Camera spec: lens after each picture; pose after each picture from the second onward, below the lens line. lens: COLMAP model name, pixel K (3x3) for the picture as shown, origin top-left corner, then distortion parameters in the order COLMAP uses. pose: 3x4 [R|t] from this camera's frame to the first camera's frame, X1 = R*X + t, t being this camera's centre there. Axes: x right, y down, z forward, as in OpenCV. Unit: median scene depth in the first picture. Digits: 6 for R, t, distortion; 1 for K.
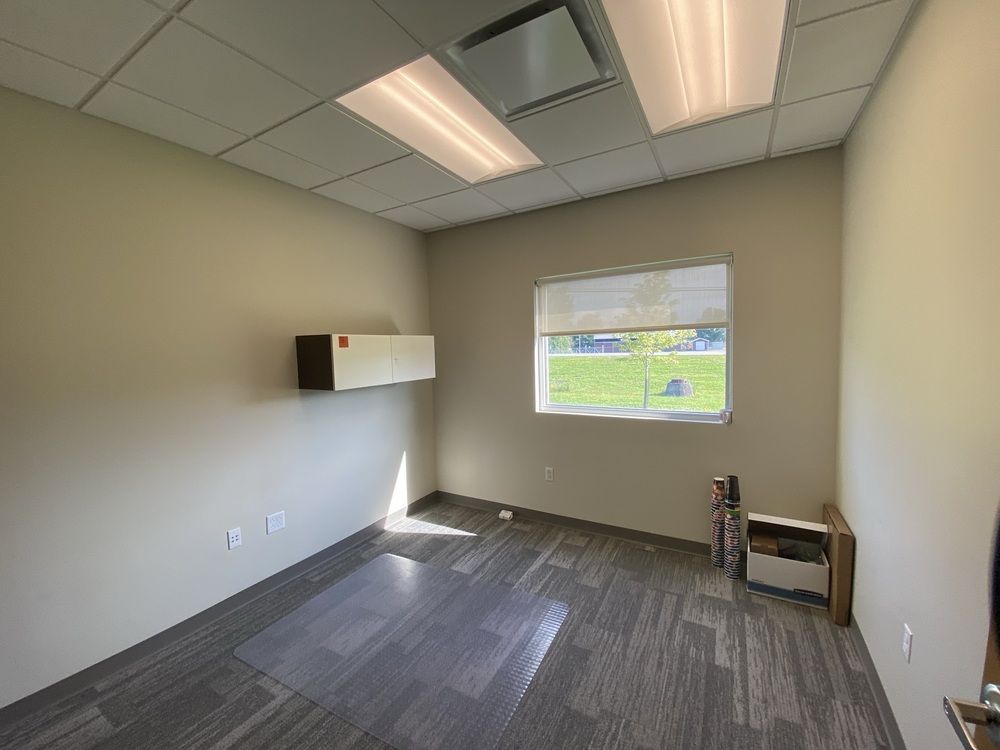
lens RADIAL K [[407.4, 0, 500.0], [0, 407.4, 375.0], [0, 0, 1]] dist [0.001179, -0.009625]
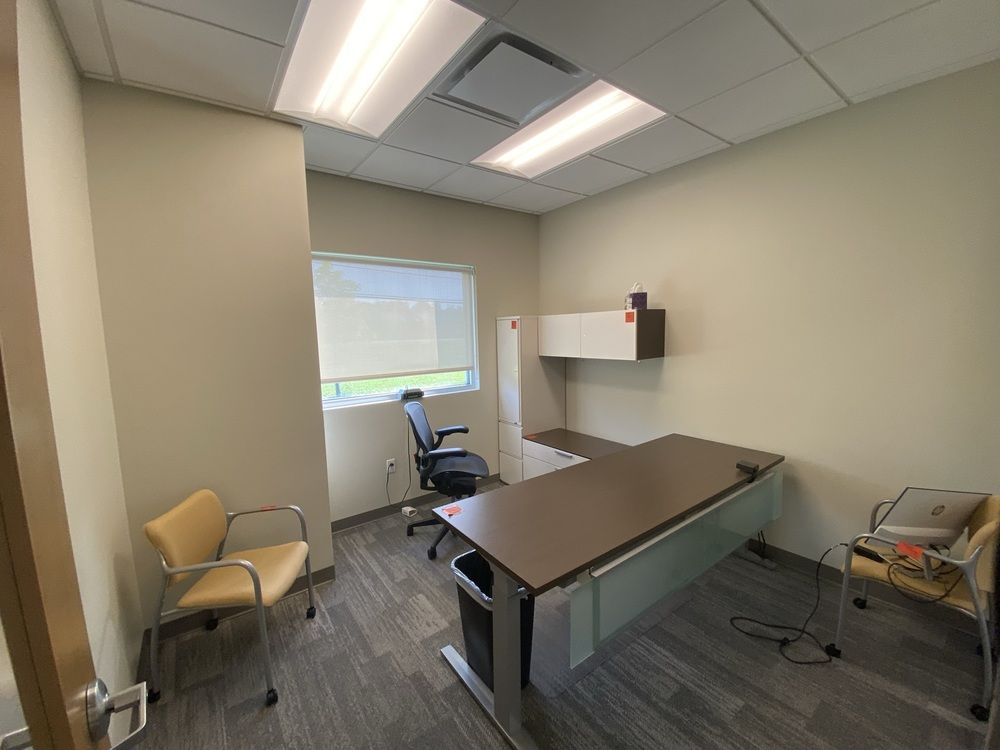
lens RADIAL K [[407.4, 0, 500.0], [0, 407.4, 375.0], [0, 0, 1]] dist [0.001179, -0.009625]
pose [[0.386409, -0.080717, 0.918789, -0.684439], [0.072631, 0.995733, 0.056931, -0.006648], [-0.919463, 0.044734, 0.390622, 0.399948]]
